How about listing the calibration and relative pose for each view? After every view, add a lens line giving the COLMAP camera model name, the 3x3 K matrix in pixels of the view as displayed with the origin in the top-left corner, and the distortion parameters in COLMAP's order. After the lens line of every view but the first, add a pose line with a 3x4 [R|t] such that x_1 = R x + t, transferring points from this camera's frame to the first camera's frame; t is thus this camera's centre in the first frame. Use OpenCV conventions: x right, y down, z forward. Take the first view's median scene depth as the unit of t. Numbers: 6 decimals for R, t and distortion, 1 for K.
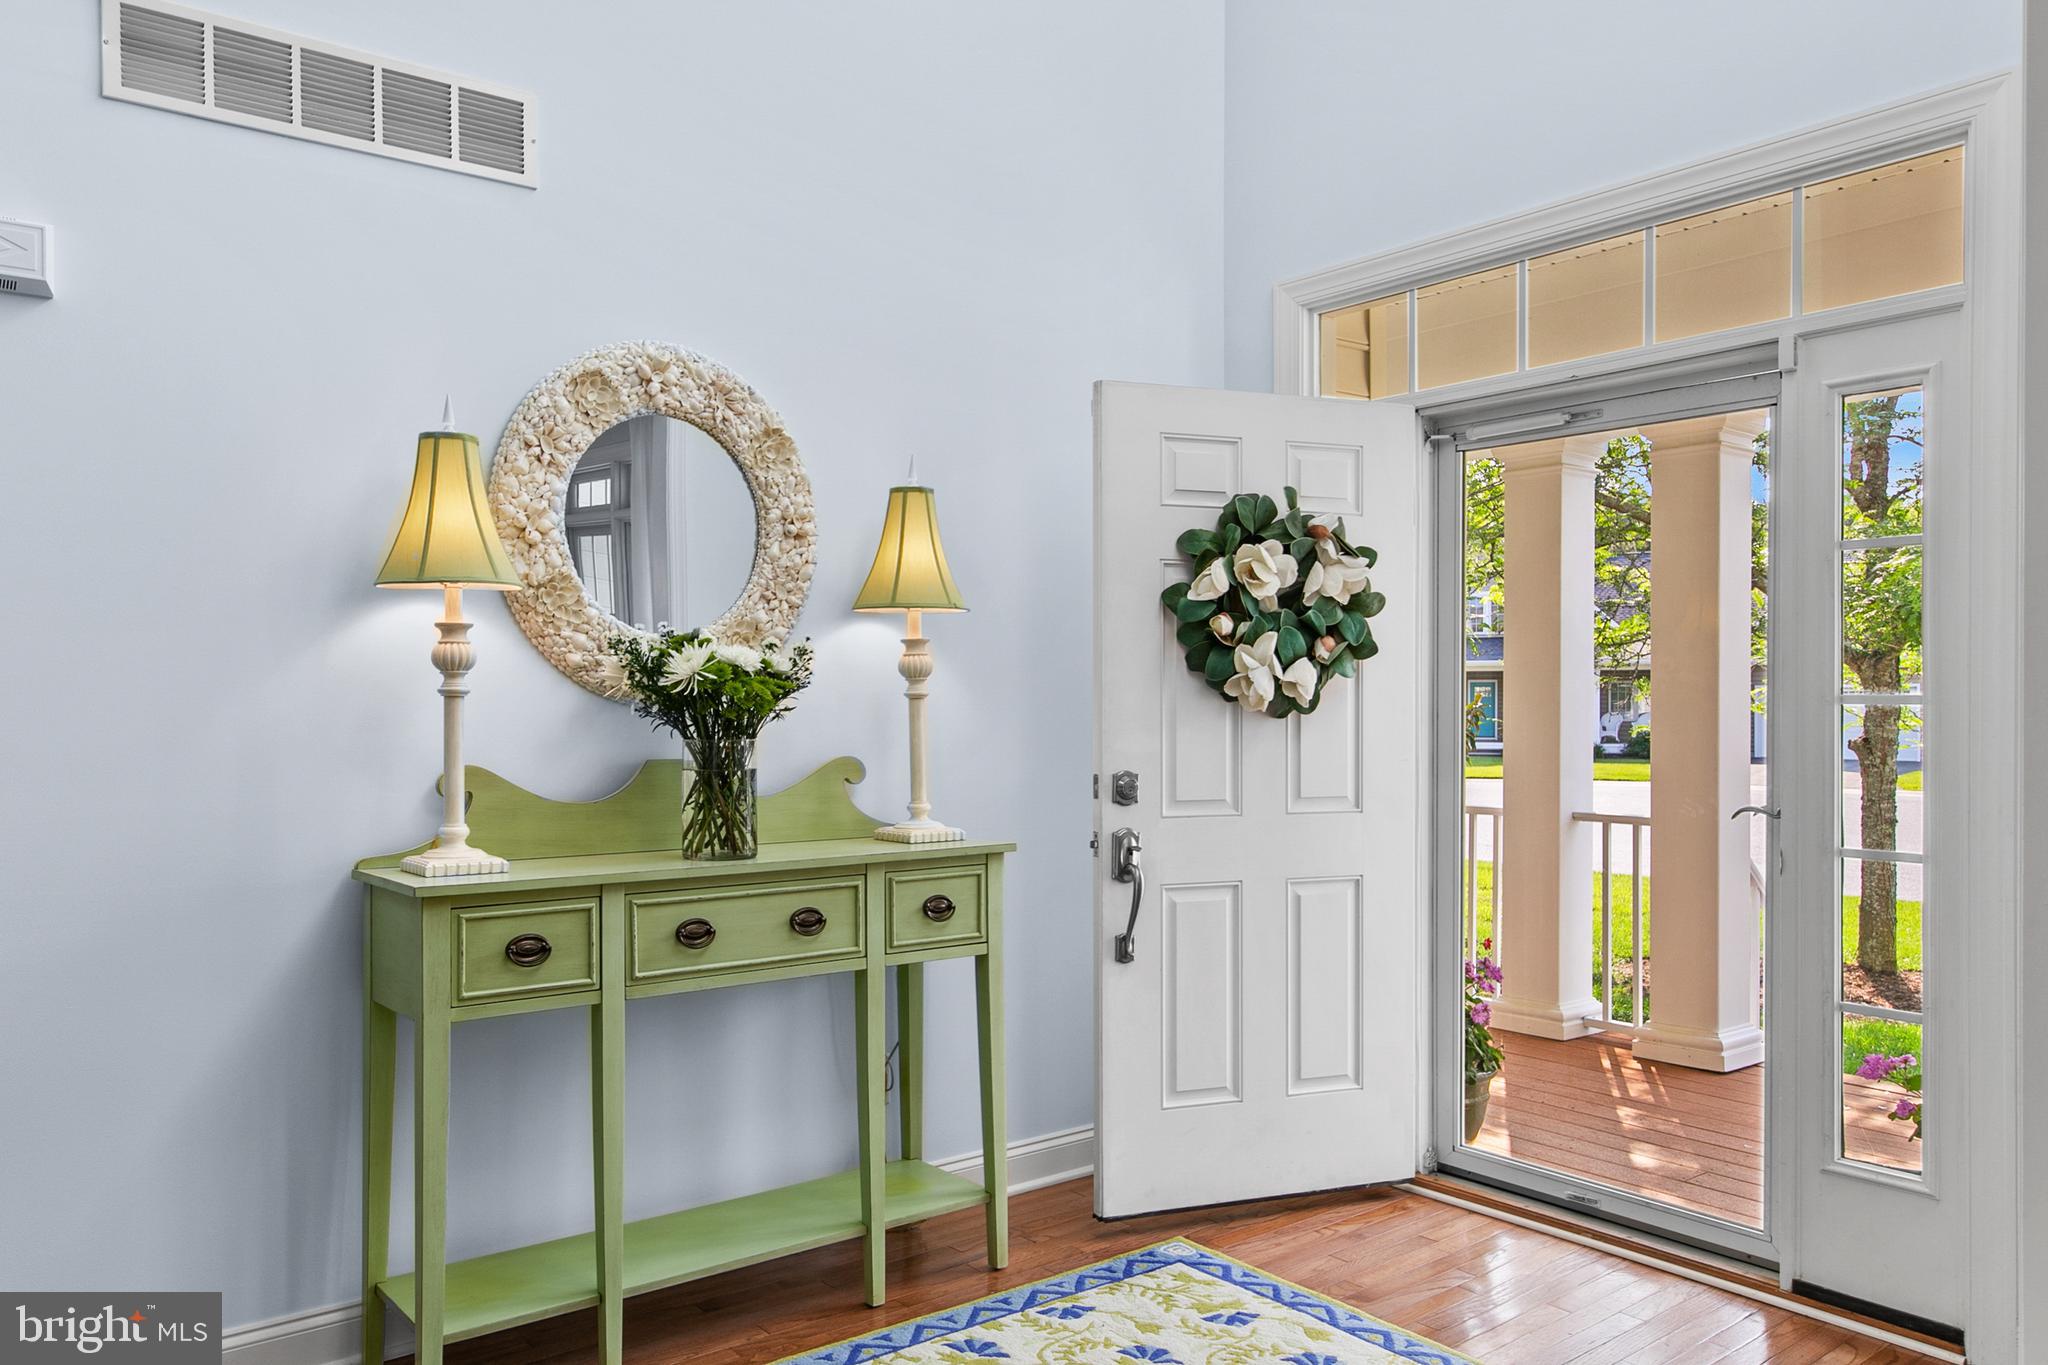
lens RADIAL K [[1422.9, 0, 1023.9], [0, 1422.9, 688.7], [0, 0, 1]] dist [-0.011618, -0.002488]
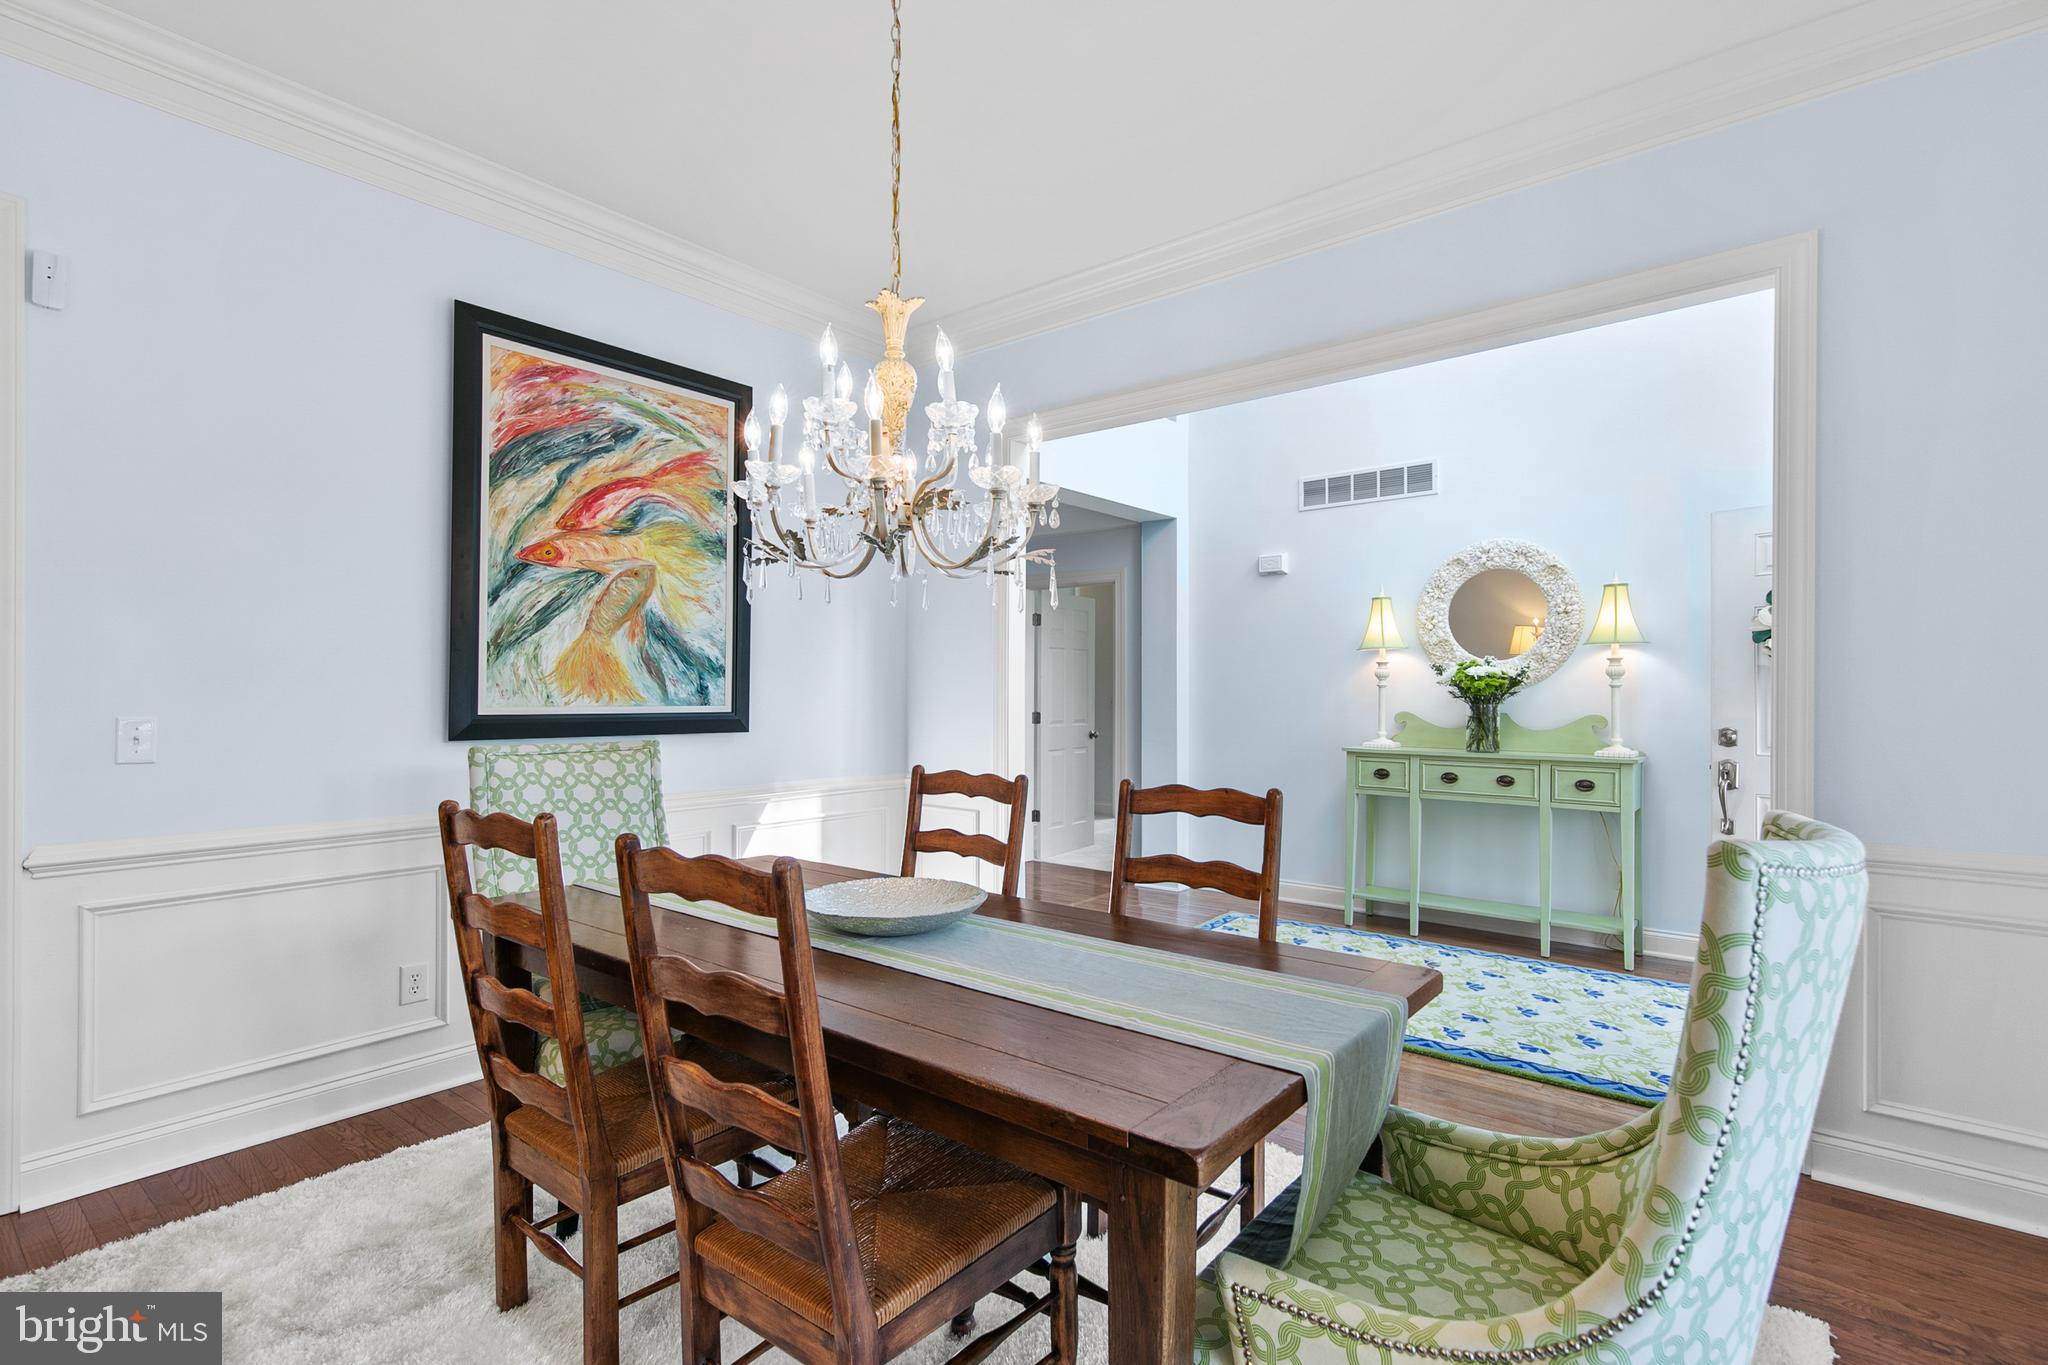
lens RADIAL K [[913.2, 0, 1022.7], [0, 913.2, 687.7], [0, 0, 1]] dist [-0.003234, -0.000199]
pose [[0.240448, -0.005346, -0.970647, 1.123236], [0.005120, 0.999978, -0.004240, 0.009661], [0.970649, -0.003951, 0.240470, -0.150752]]
